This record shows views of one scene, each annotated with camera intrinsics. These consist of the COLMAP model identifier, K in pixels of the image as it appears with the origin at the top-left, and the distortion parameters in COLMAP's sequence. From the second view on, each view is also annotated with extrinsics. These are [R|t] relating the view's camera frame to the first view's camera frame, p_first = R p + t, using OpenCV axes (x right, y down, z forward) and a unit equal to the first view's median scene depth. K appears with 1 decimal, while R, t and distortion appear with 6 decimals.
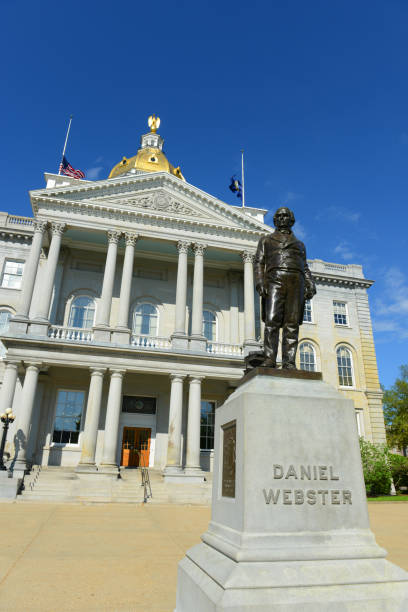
lens RADIAL K [[412.6, 0, 204.0], [0, 412.6, 306.0], [0, 0, 1]] dist [-0.058532, 0.001803]
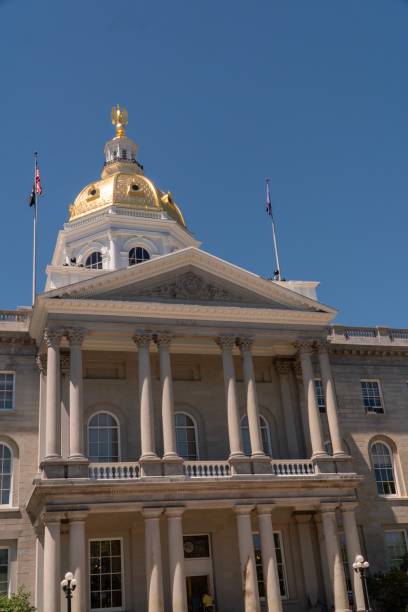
lens RADIAL K [[746.9, 0, 204.0], [0, 746.9, 306.0], [0, 0, 1]] dist [0.063435, -0.035273]
pose [[0.994064, -0.074528, 0.079267, -0.197496], [0.077296, 0.996480, -0.032439, -0.166037], [-0.076570, 0.038373, 0.996325, -0.445756]]
